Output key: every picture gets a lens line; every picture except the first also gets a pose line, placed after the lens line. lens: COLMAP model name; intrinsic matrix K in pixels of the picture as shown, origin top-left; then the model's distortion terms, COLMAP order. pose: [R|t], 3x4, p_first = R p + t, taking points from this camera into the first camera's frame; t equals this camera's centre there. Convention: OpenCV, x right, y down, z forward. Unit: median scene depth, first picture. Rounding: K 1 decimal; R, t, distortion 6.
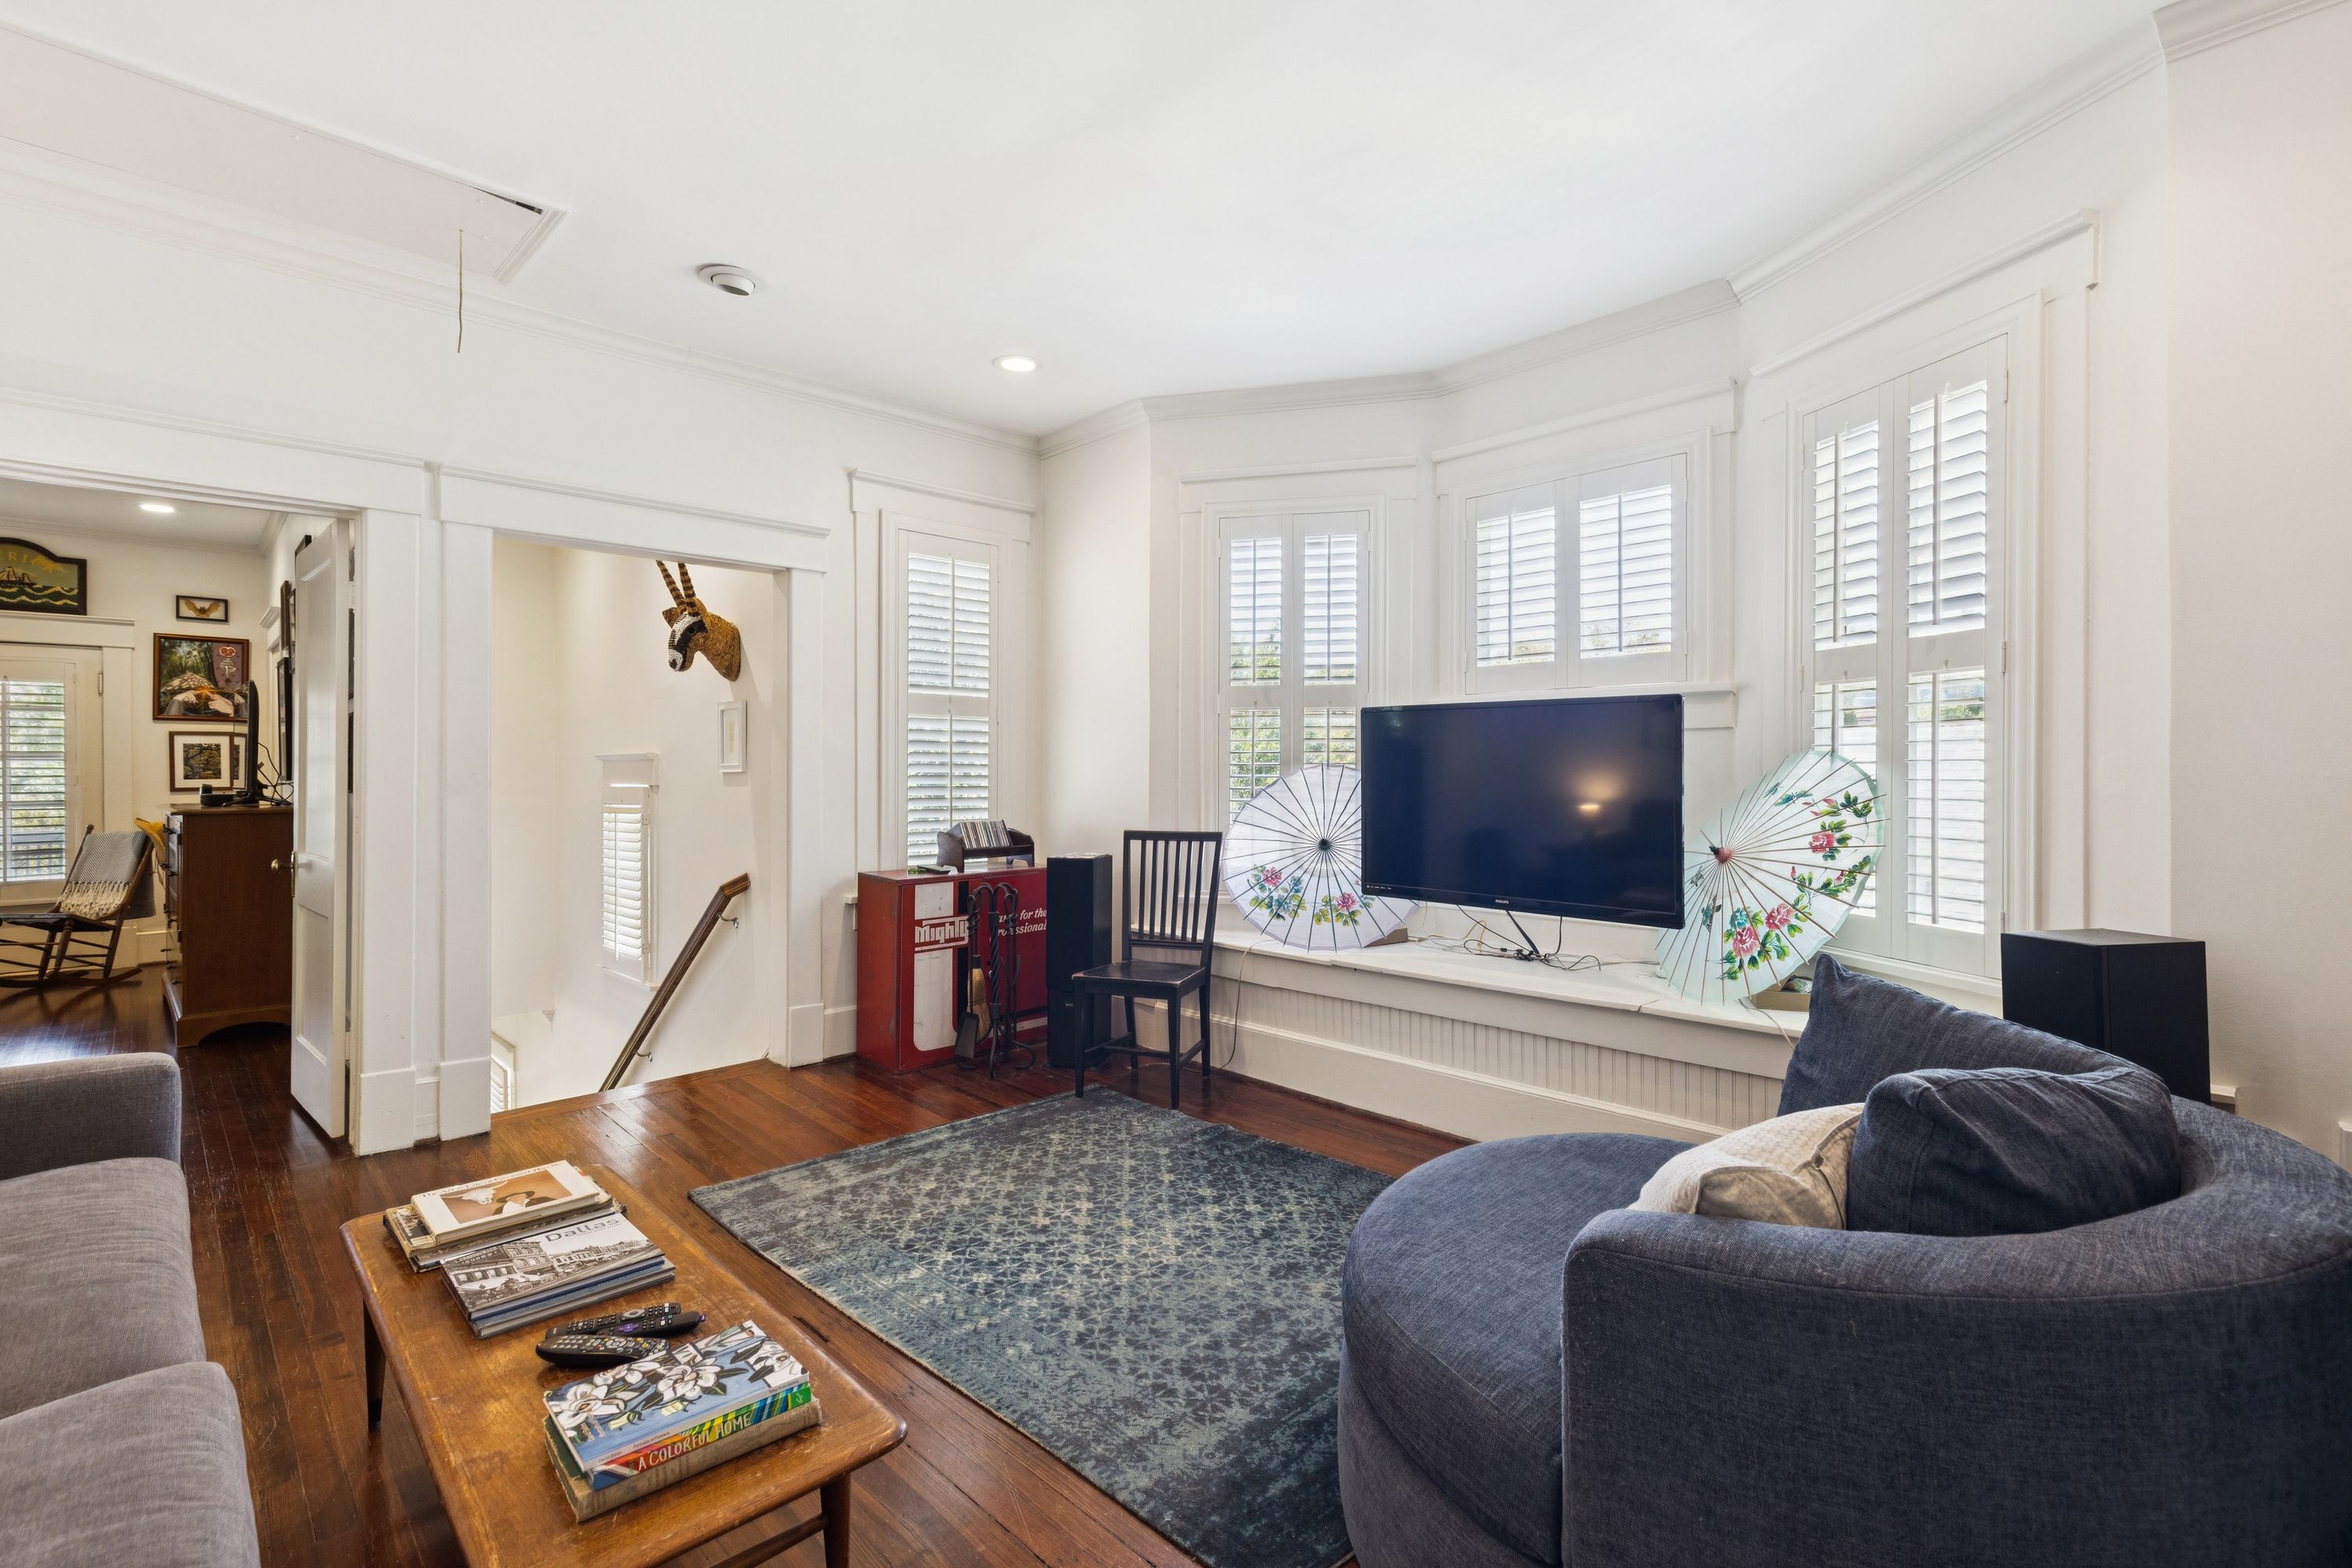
lens RADIAL K [[1074.3, 0, 1182.2], [0, 1074.3, 789.8], [0, 0, 1]] dist [0.008361, -0.001312]
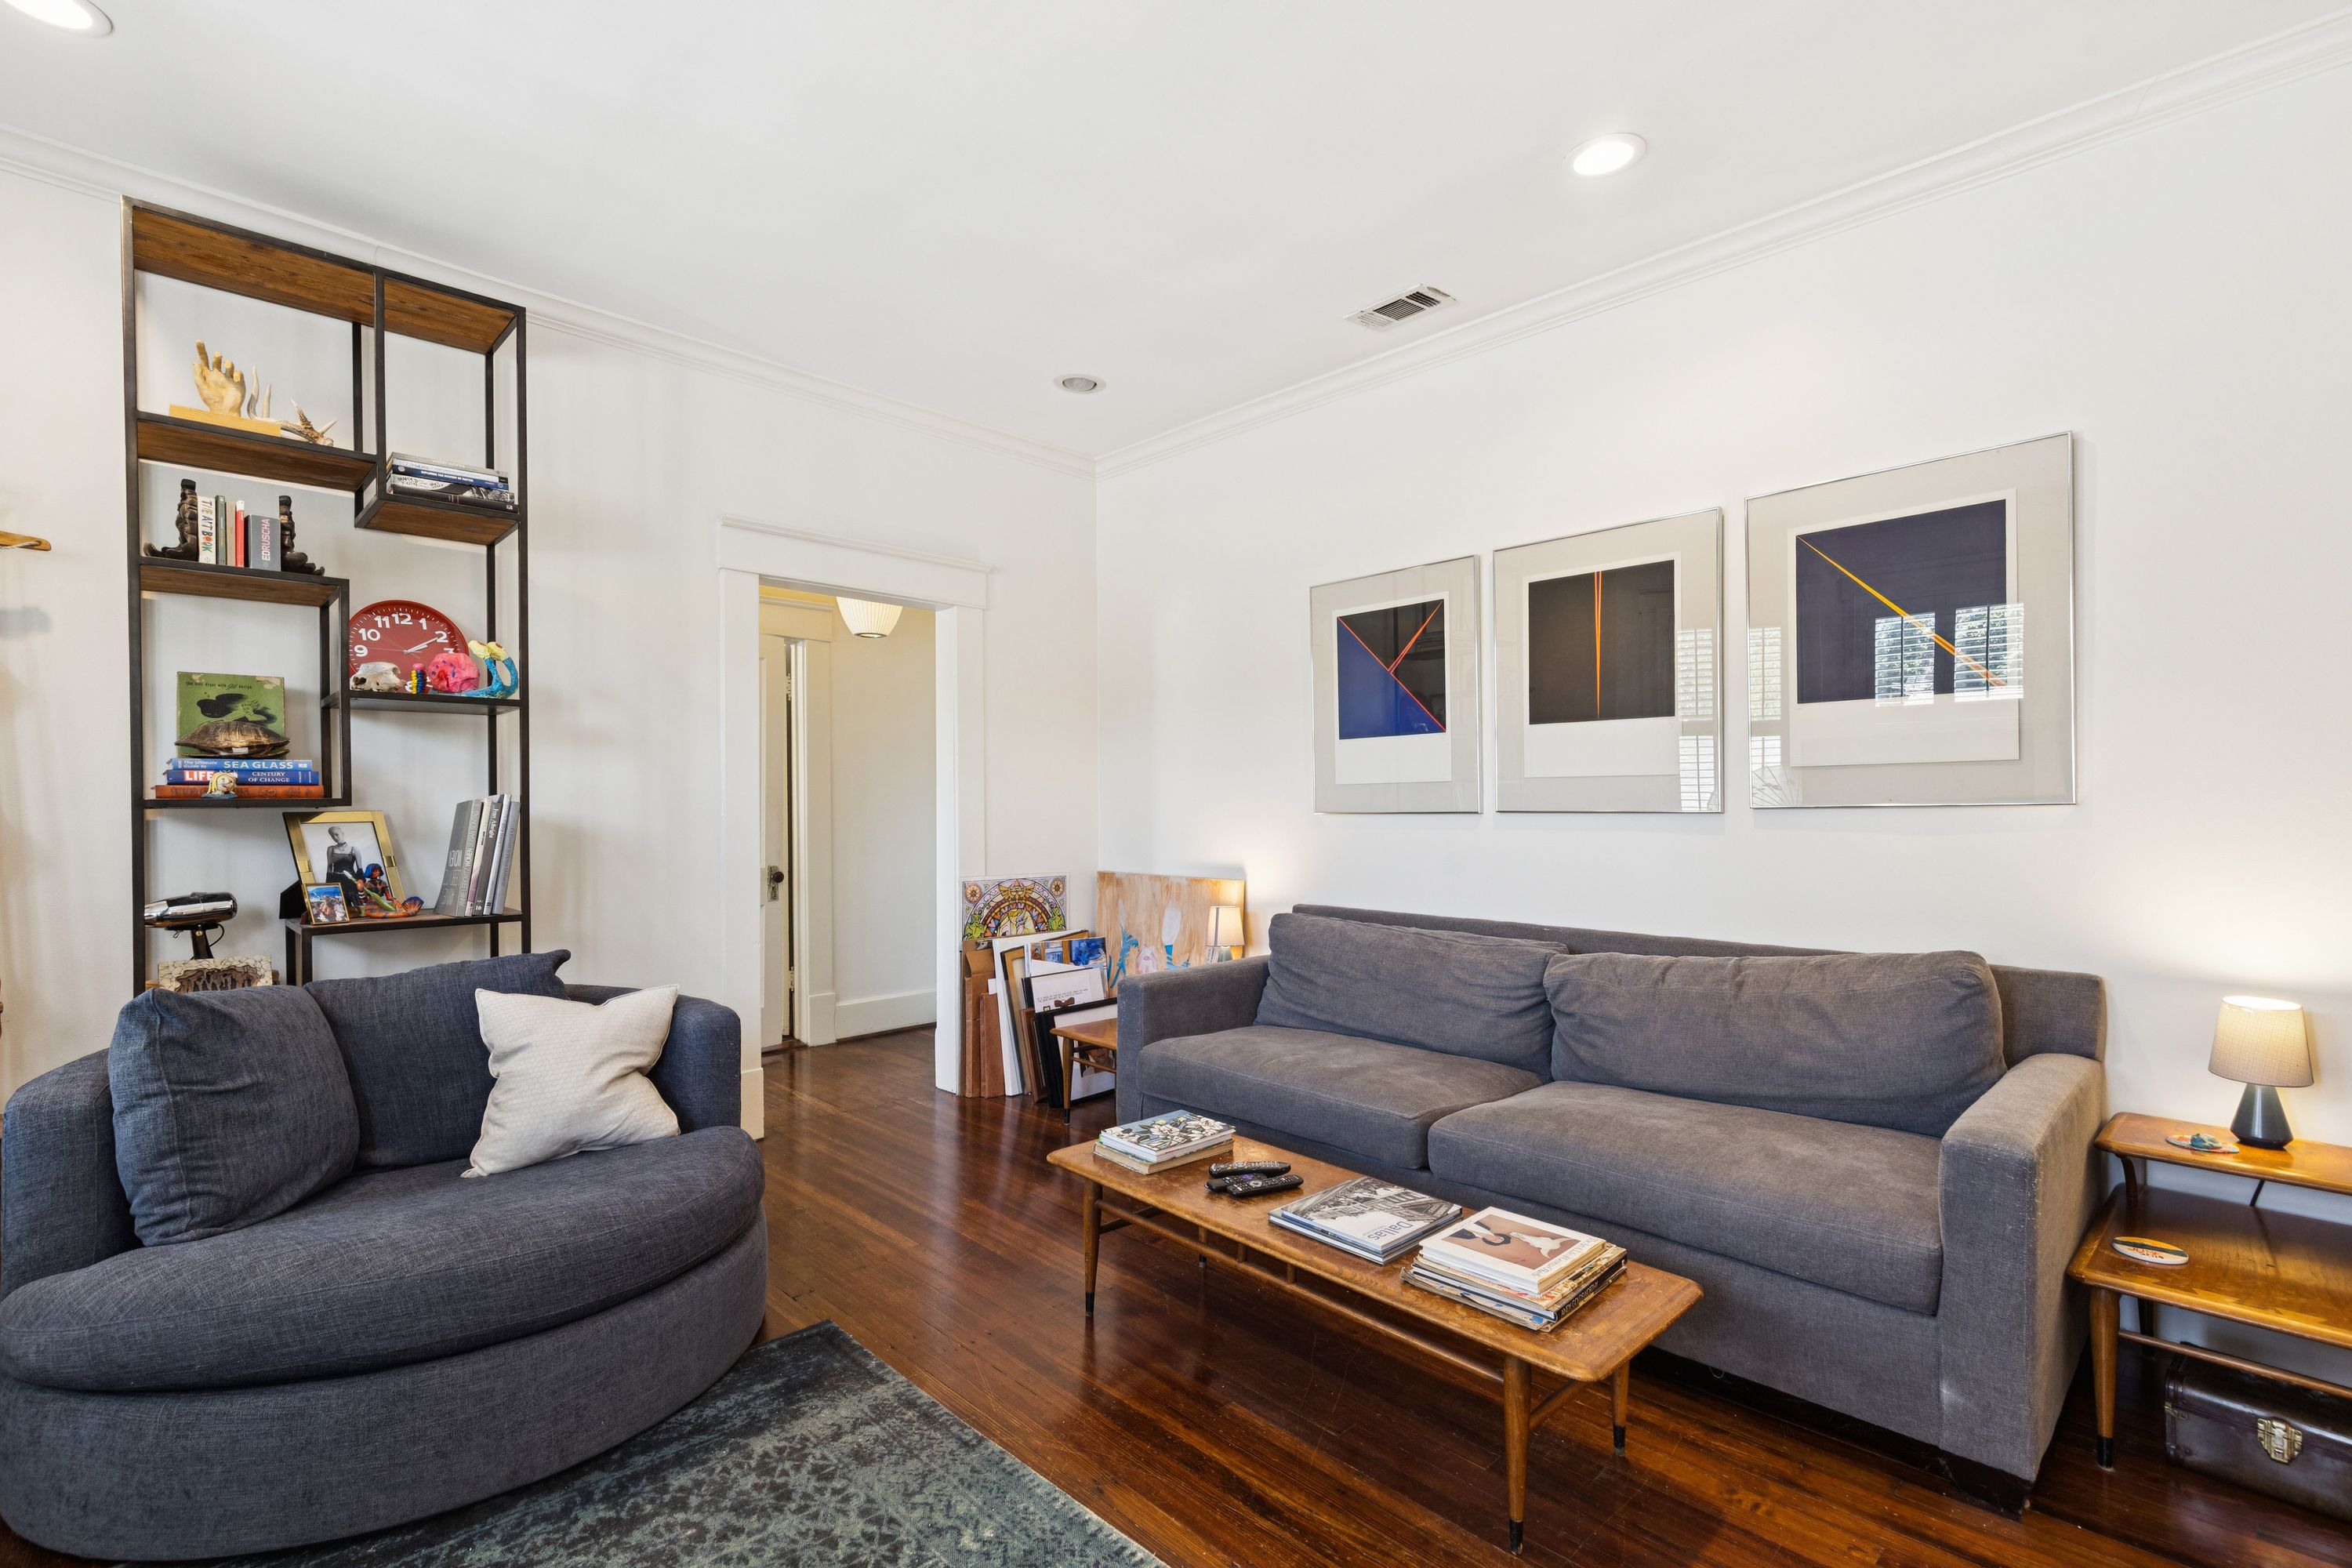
lens RADIAL K [[1074.3, 0, 1182.2], [0, 1074.3, 789.8], [0, 0, 1]] dist [0.008361, -0.001312]
pose [[-0.999954, 0.000742, -0.009594, -0.338365], [0.000753, 0.999999, -0.001086, -0.029210], [0.009593, -0.001094, -0.999953, 2.061266]]
